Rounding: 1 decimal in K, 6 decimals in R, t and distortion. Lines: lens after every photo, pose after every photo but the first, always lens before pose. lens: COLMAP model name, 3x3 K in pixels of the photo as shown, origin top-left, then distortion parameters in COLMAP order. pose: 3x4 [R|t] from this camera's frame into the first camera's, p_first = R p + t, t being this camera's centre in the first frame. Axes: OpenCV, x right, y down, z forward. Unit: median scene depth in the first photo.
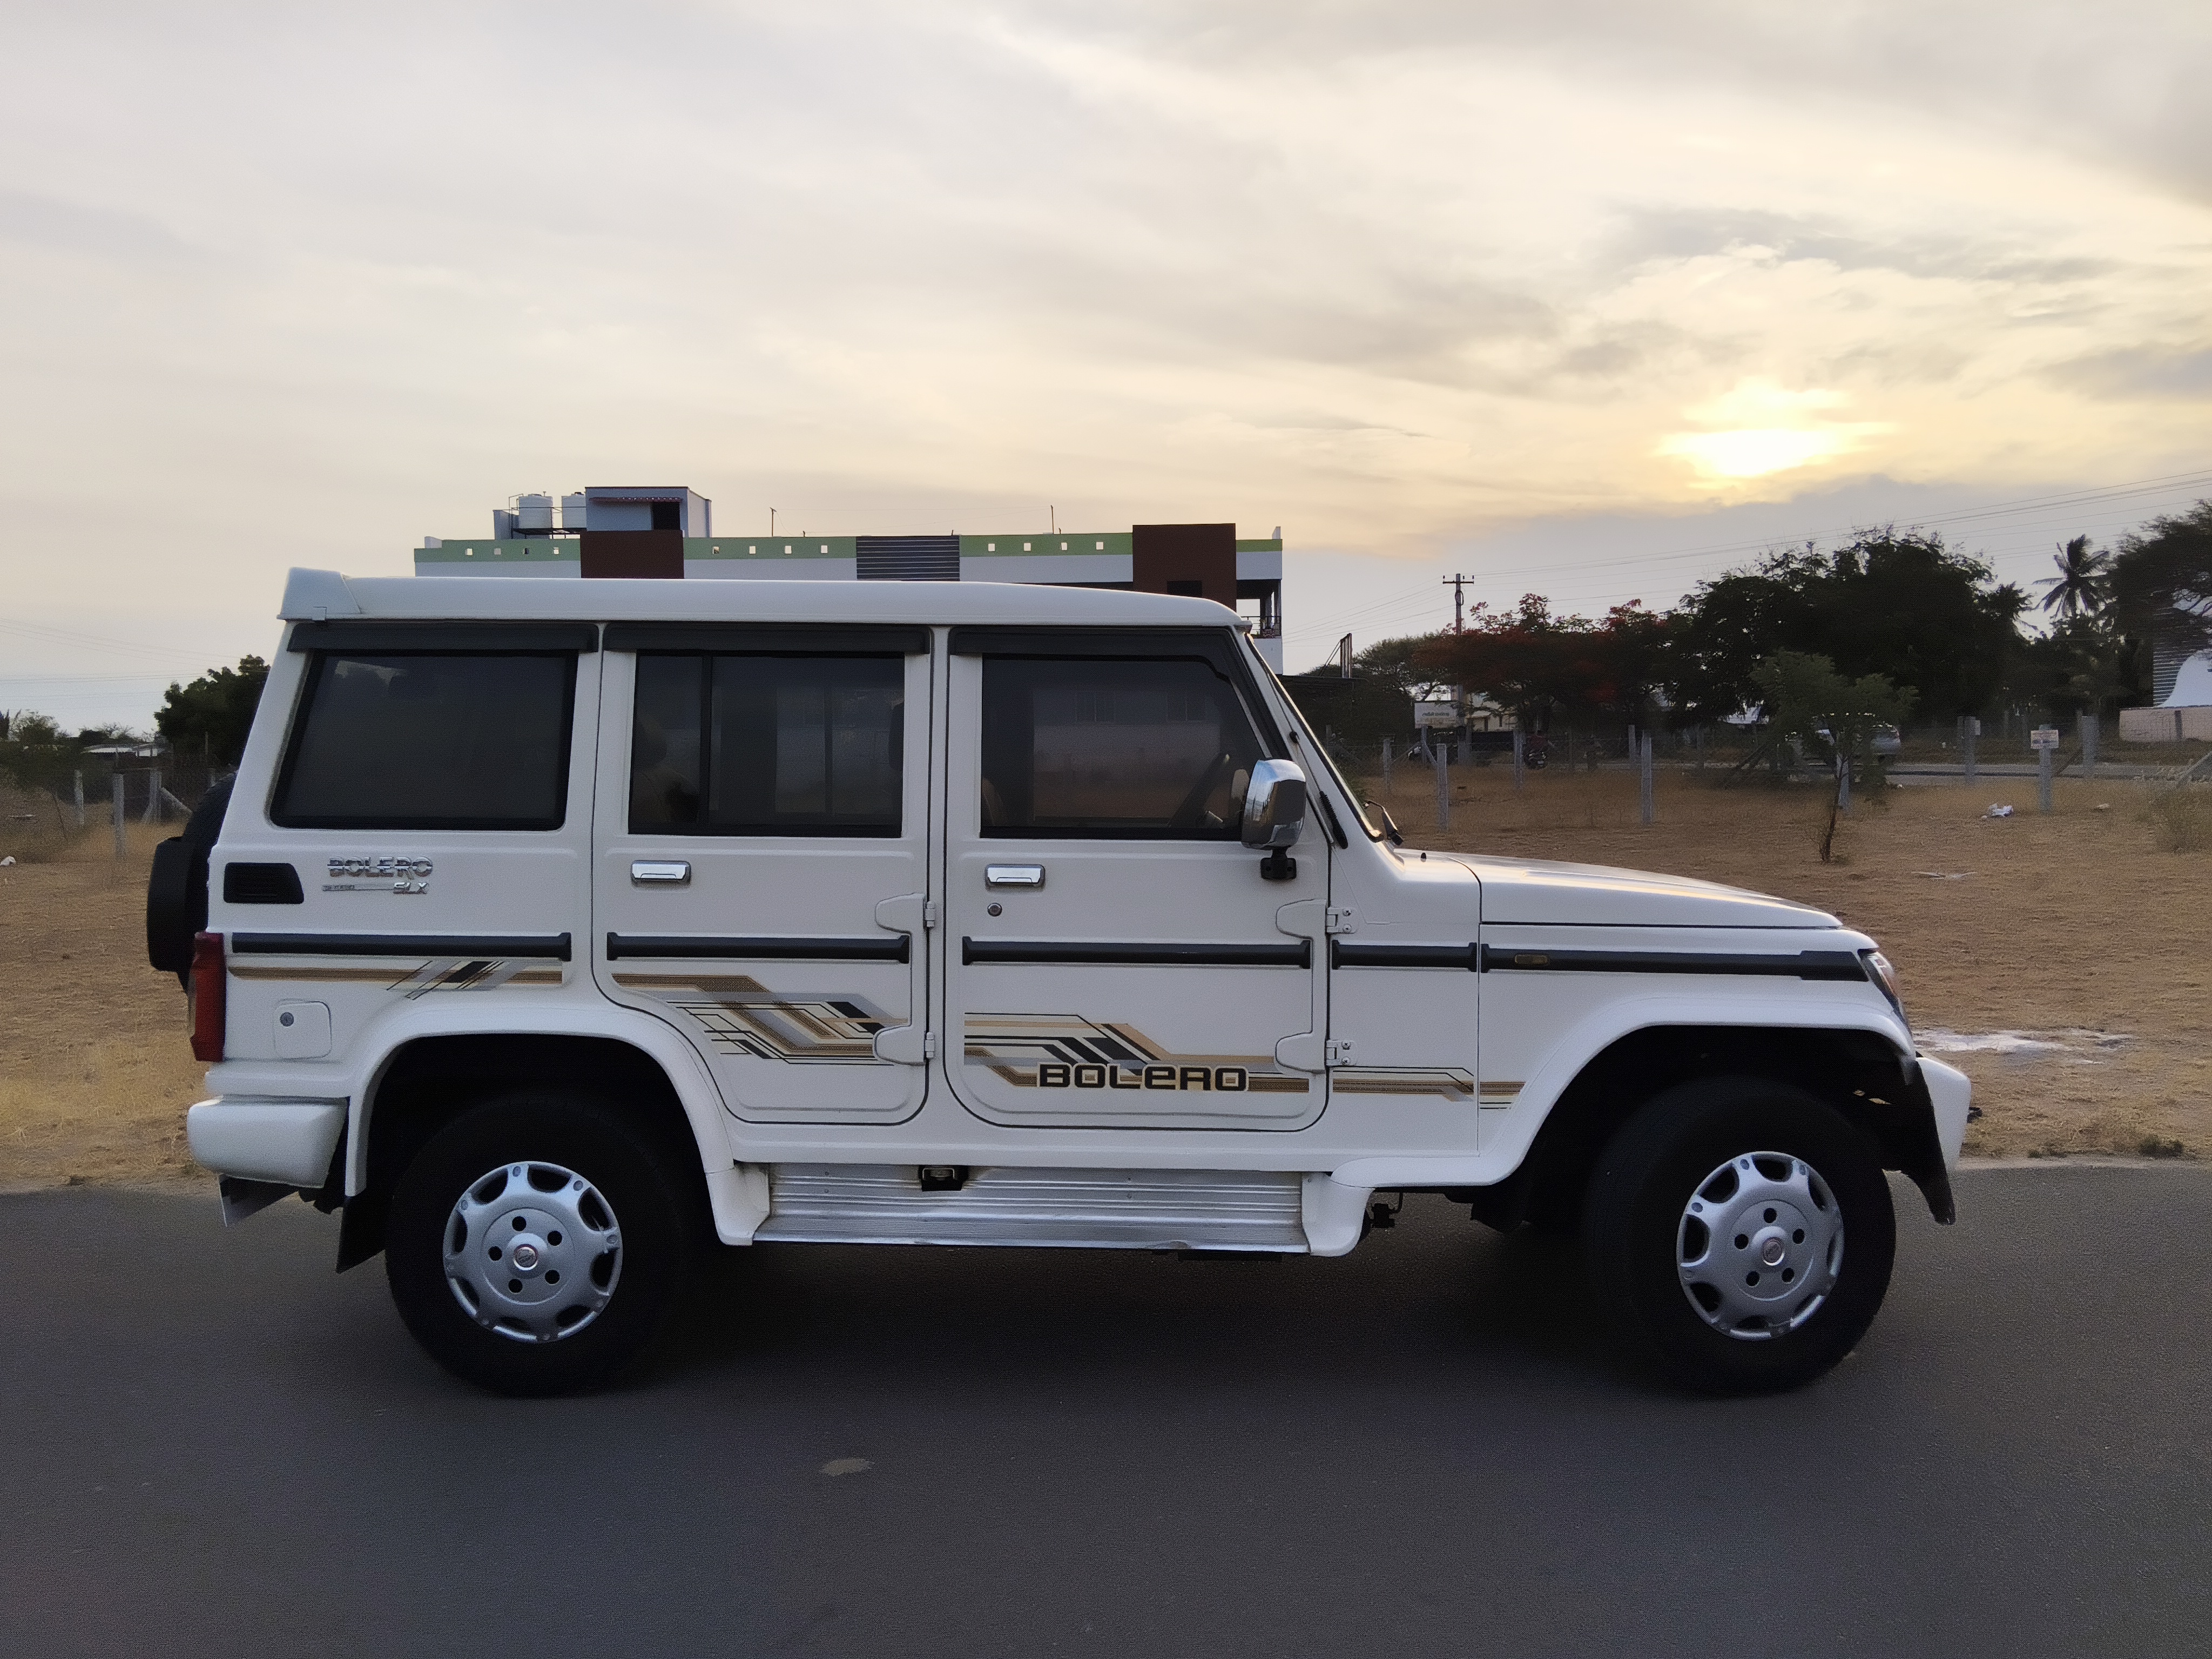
lens RADIAL K [[1796.5, 0, 1106.0], [0, 1796.5, 829.5], [0, 0, 1]] dist [0.125855, -0.232757]
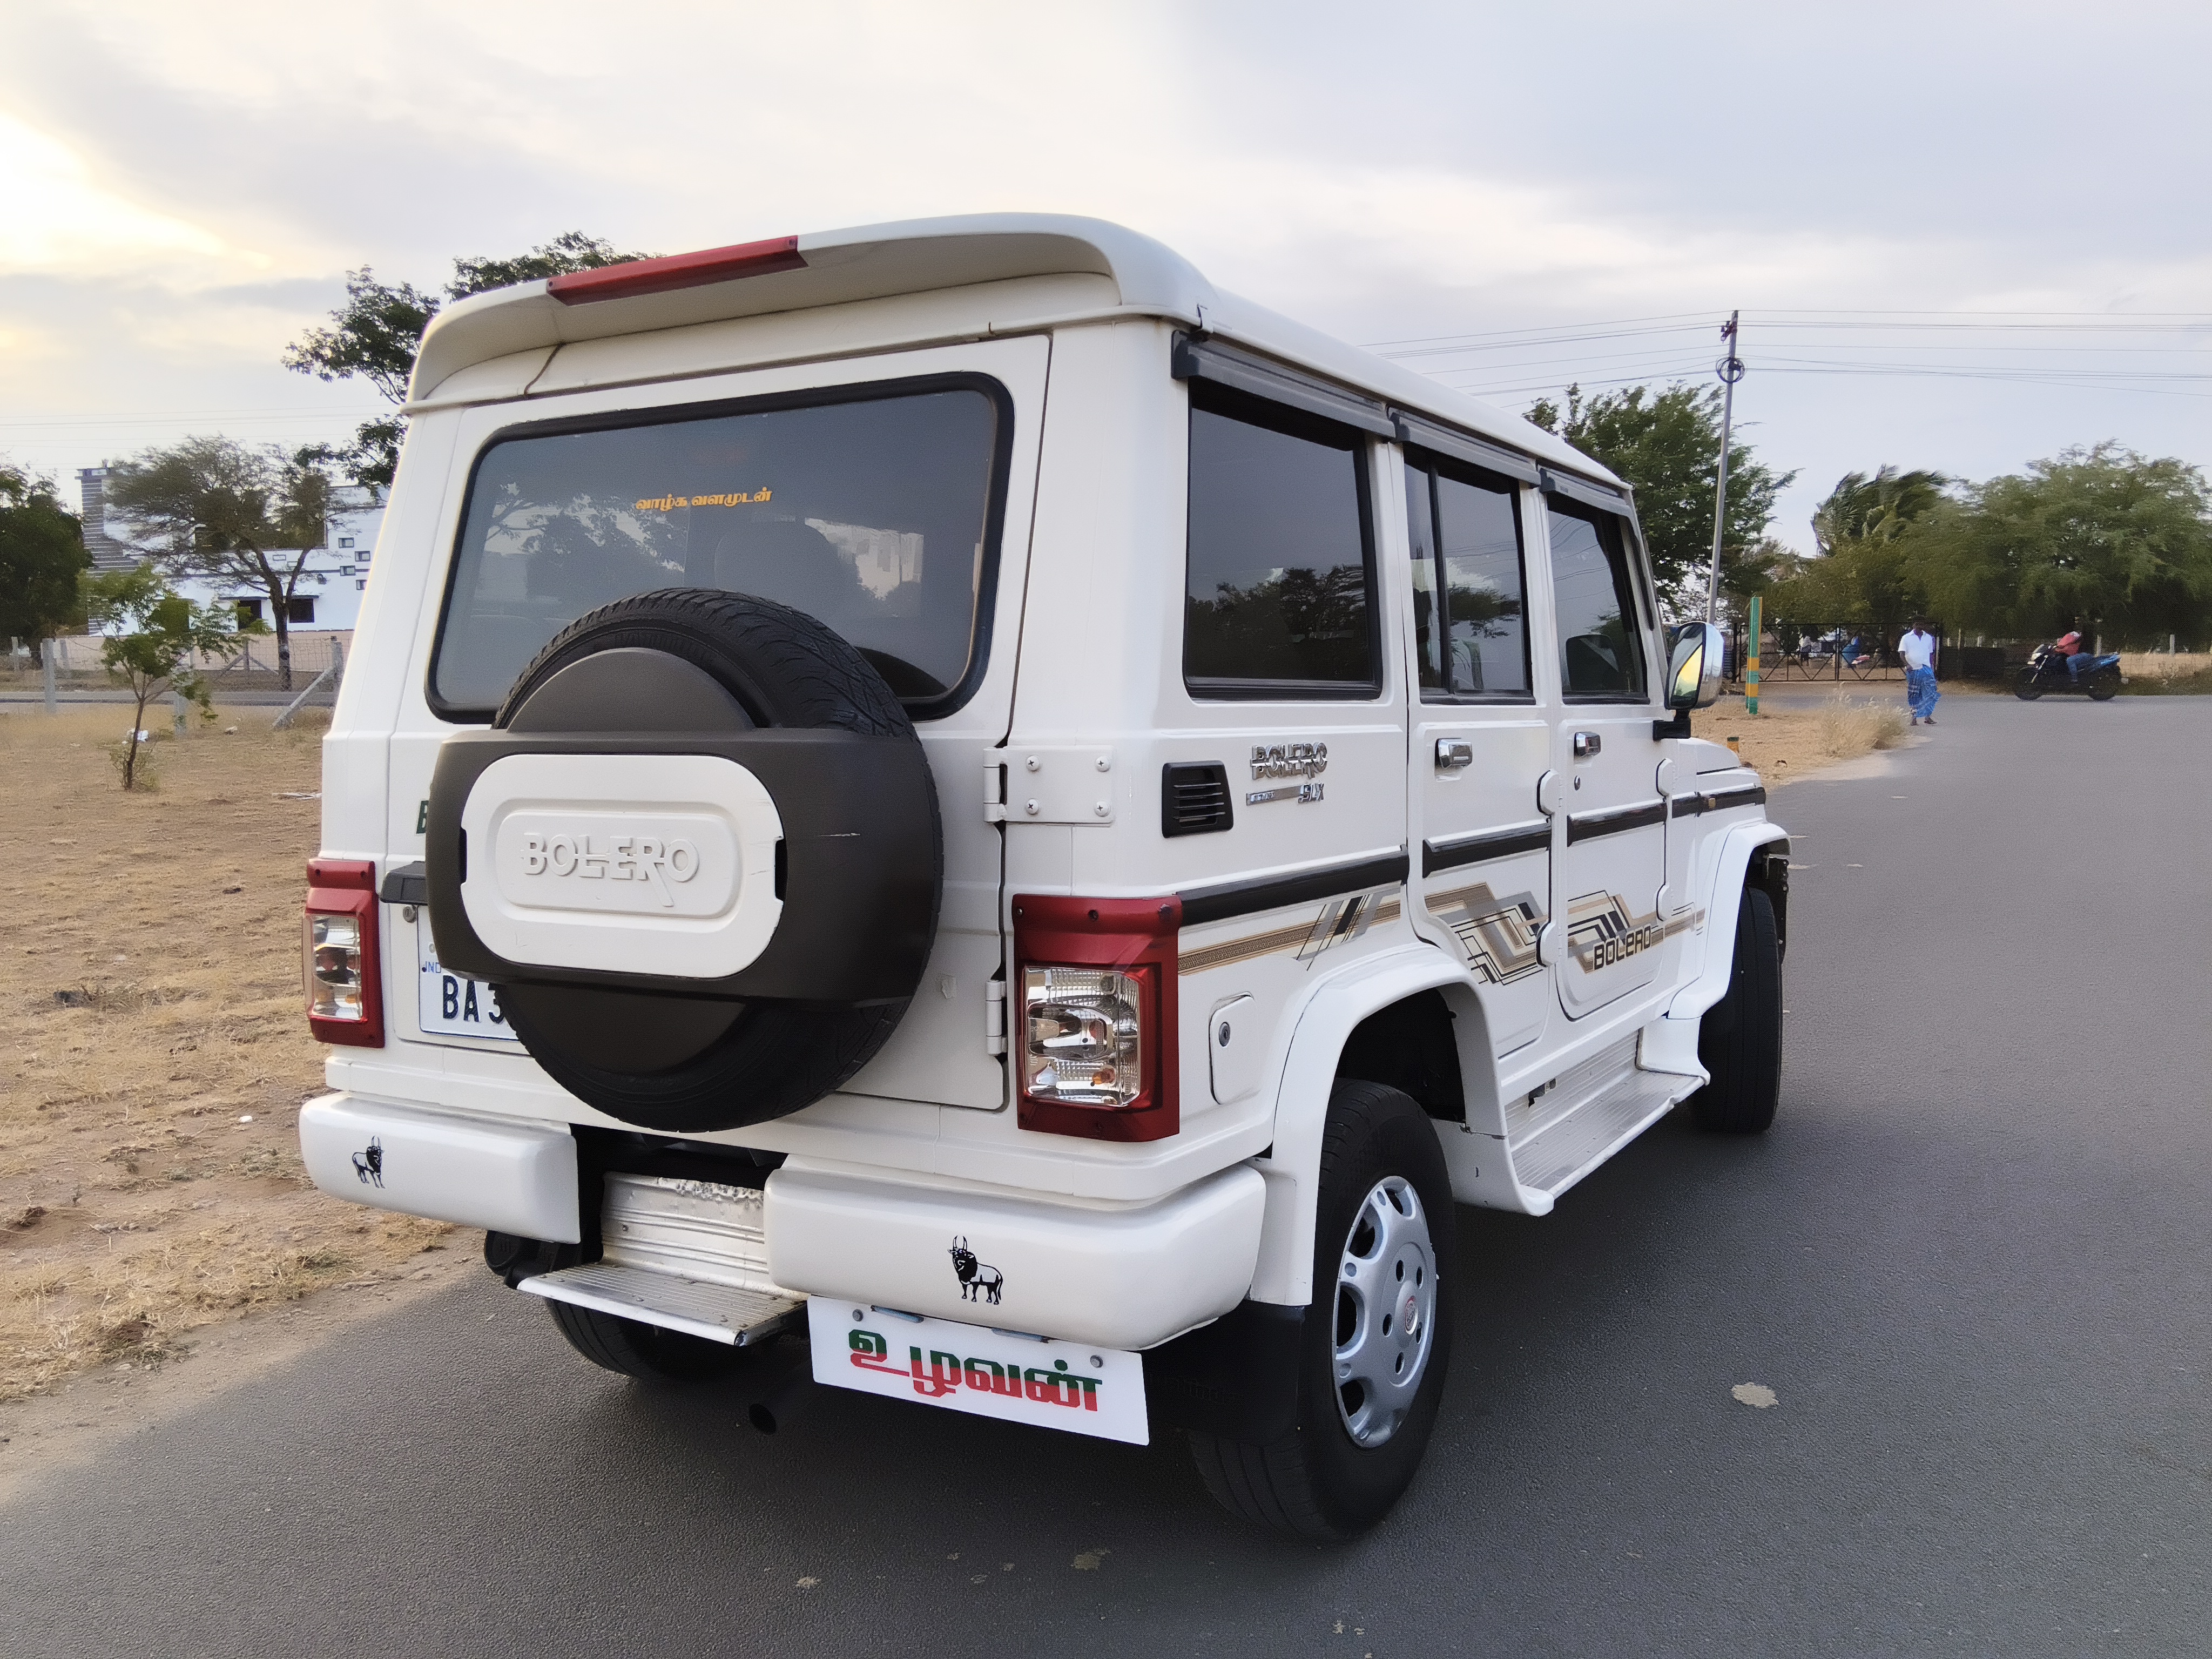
lens RADIAL K [[1799.9, 0, 1106.0], [0, 1799.9, 829.5], [0, 0, 1]] dist [0.201449, -0.533481]
pose [[0.461946, -0.067814, 0.884312, -0.977769], [0.033907, 0.997694, 0.058796, 0.006150], [-0.886260, 0.002824, 0.463180, 0.785157]]
